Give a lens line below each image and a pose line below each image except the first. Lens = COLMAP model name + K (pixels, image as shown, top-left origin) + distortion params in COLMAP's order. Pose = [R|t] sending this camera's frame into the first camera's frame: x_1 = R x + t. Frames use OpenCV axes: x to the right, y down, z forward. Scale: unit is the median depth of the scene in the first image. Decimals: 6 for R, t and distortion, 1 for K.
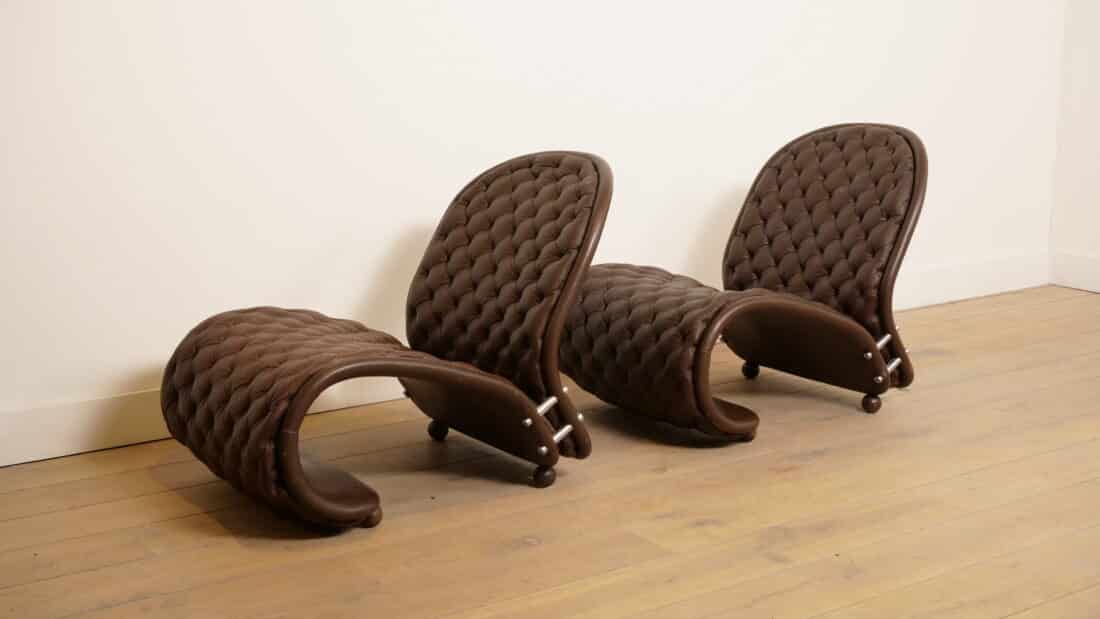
lens RADIAL K [[1395.8, 0, 550.0], [0, 1395.8, 309.5], [0, 0, 1]] dist [-0.020891, 0.011933]
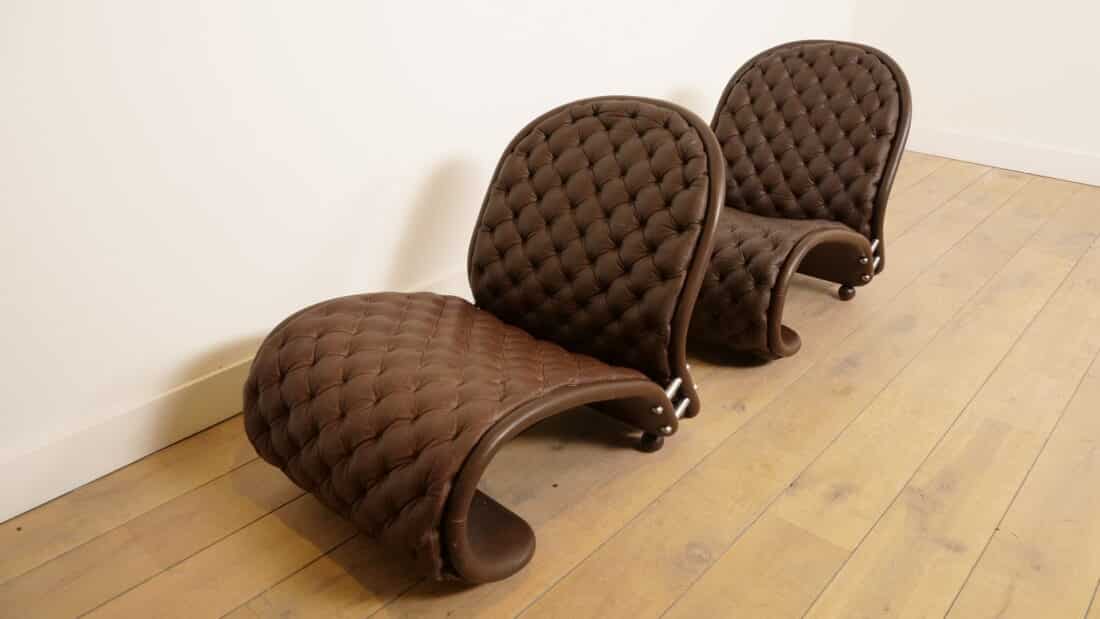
lens RADIAL K [[795.3, 0, 550.0], [0, 795.3, 309.5], [0, 0, 1]] dist [0.003642, -0.156613]
pose [[0.971789, -0.103964, 0.211700, -0.176408], [0.045966, 0.963878, 0.262349, -0.118855], [-0.231327, -0.245217, 0.941465, 0.463923]]
